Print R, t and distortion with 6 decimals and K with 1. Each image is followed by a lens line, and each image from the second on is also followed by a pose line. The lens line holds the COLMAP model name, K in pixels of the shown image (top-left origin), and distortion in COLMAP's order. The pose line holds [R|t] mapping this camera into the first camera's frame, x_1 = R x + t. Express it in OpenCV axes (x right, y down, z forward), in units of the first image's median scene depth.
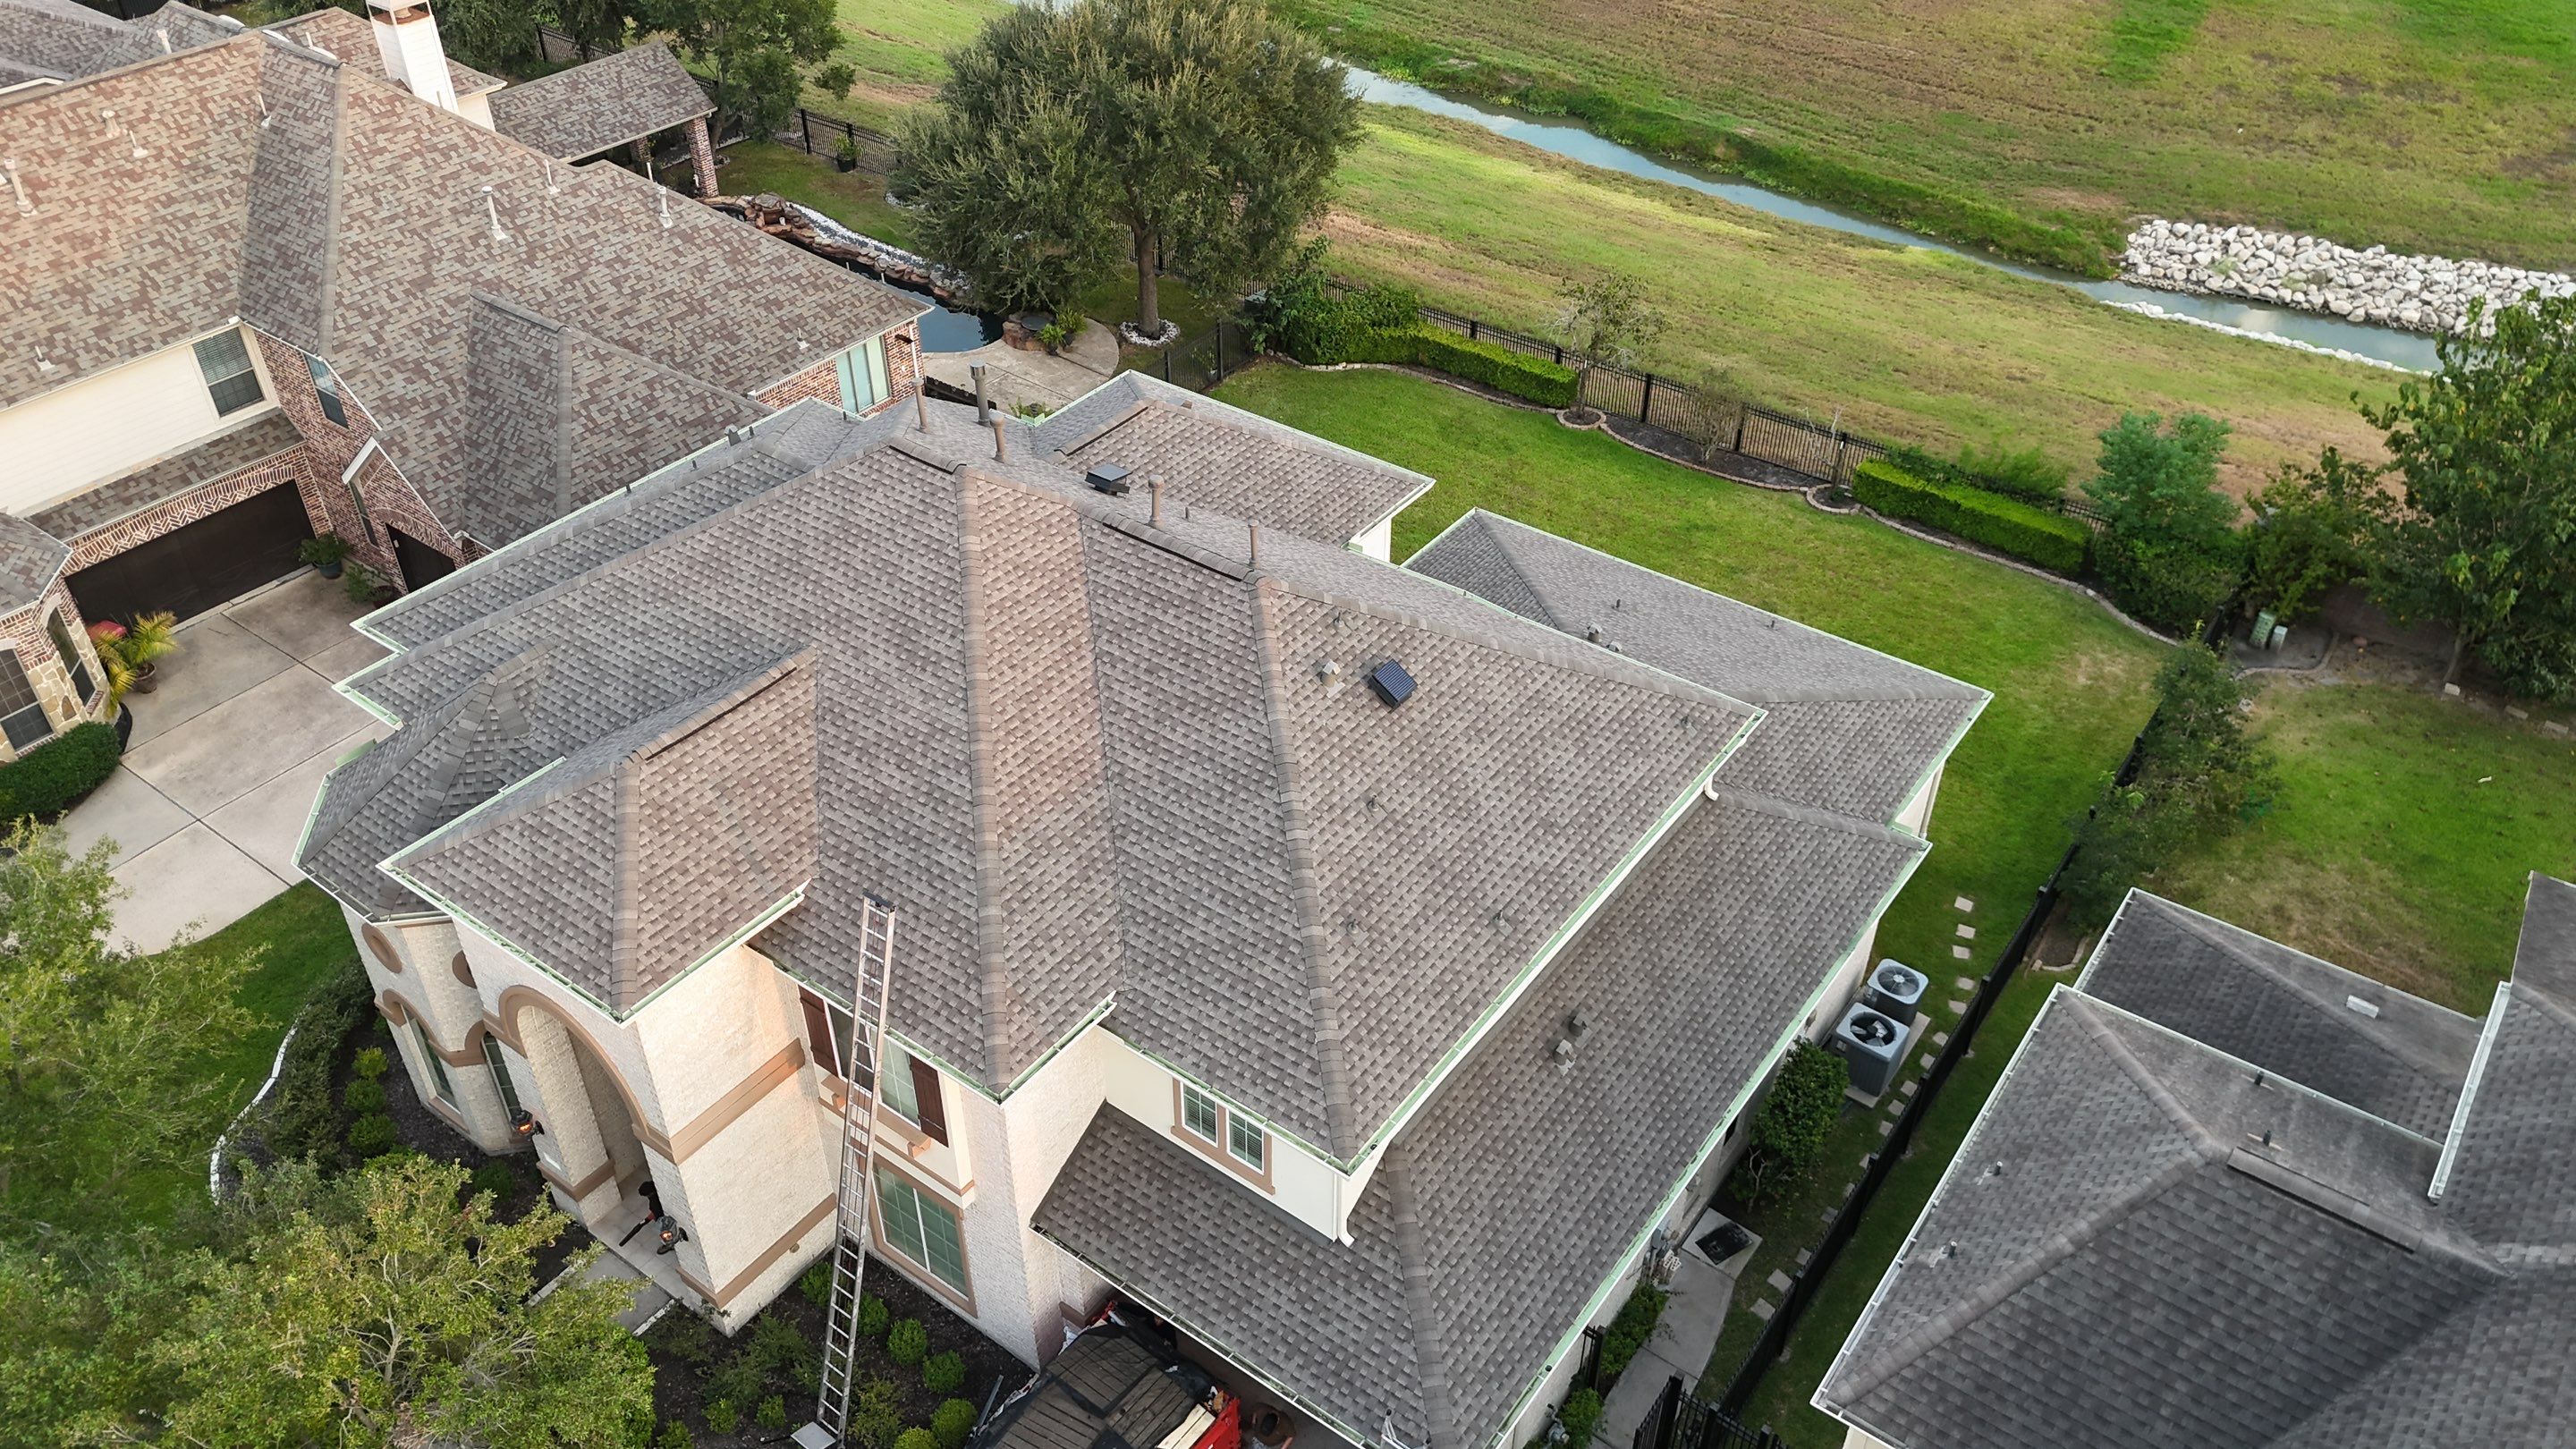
lens RADIAL K [[1898.3, 0, 1283.3], [0, 1898.3, 726.7], [0, 0, 1]] dist [0.089901, -0.096509]
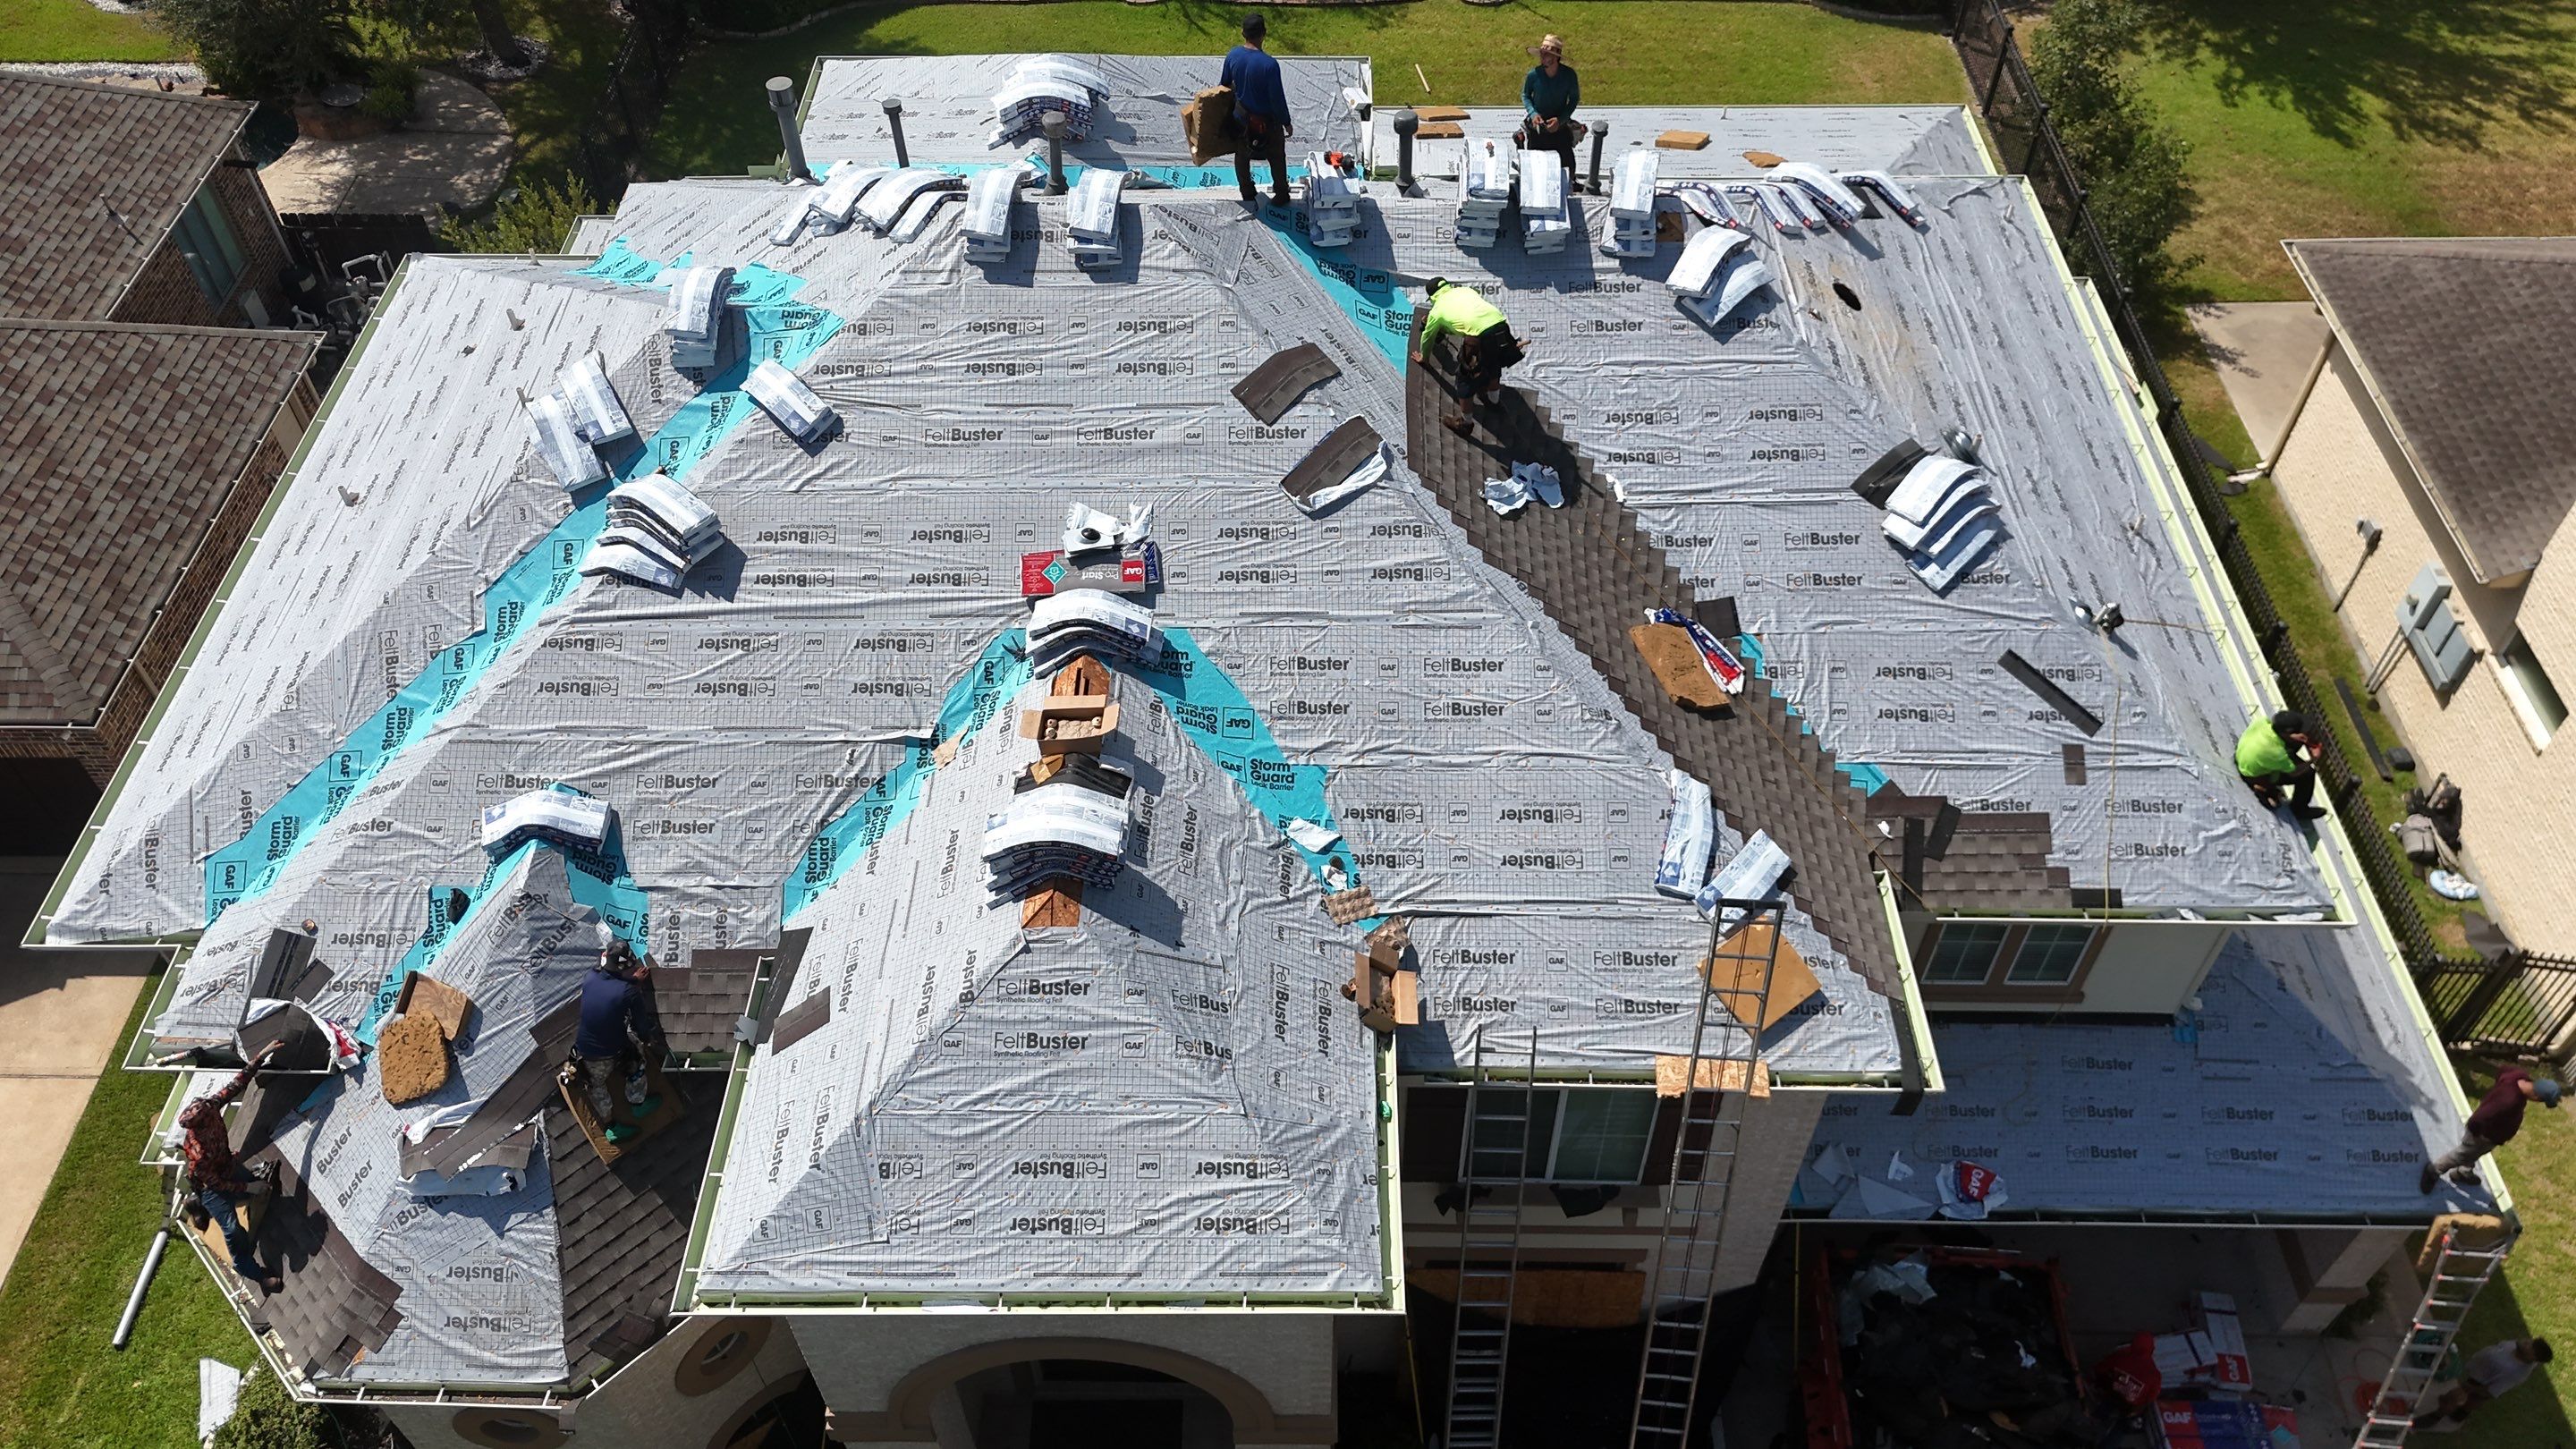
lens RADIAL K [[1898.3, 0, 1283.3], [0, 1898.3, 726.7], [0, 0, 1]] dist [0.089901, -0.096509]
pose [[0.811086, -0.439801, 0.385634, -0.278910], [0.364723, 0.895690, 0.254396, -0.081753], [-0.457292, -0.065688, 0.886887, 0.290549]]
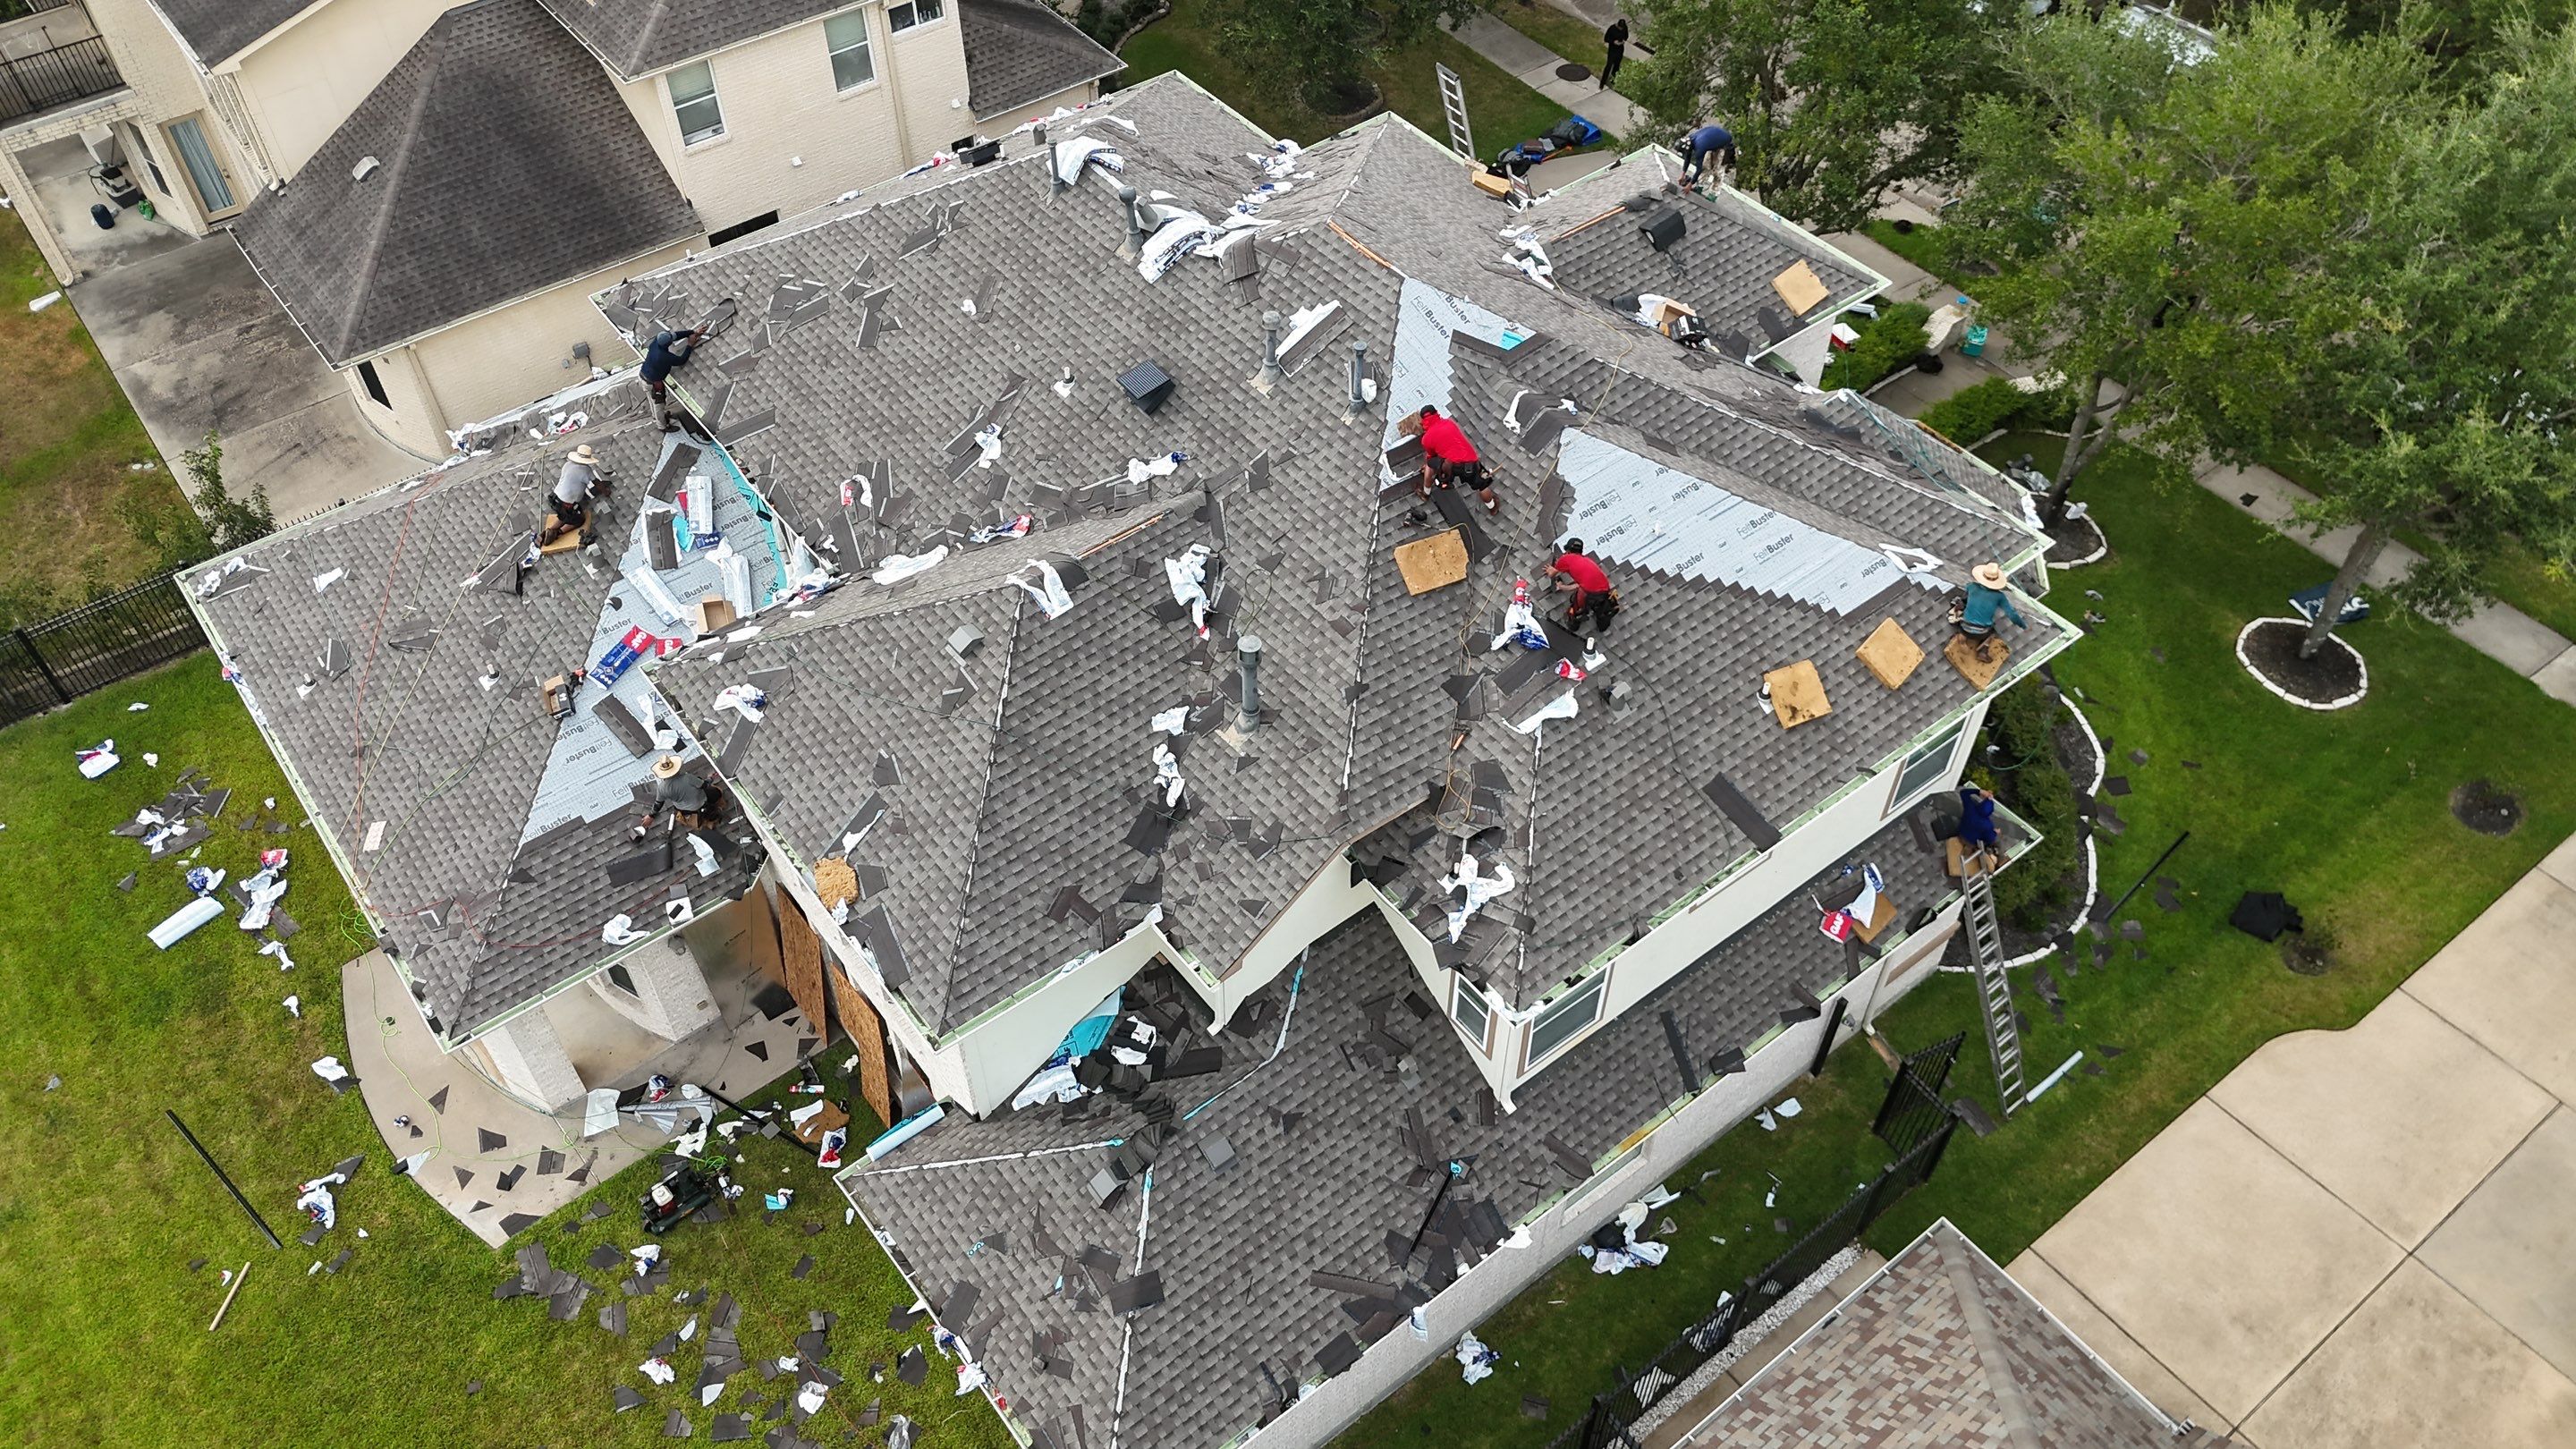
lens RADIAL K [[1898.3, 0, 1283.3], [0, 1898.3, 726.7], [0, 0, 1]] dist [0.089901, -0.096509]
pose [[-0.962998, -0.196952, 0.183968, -0.231336], [0.168953, 0.090648, 0.981447, -0.638817], [-0.209974, 0.976213, -0.054018, 0.829796]]
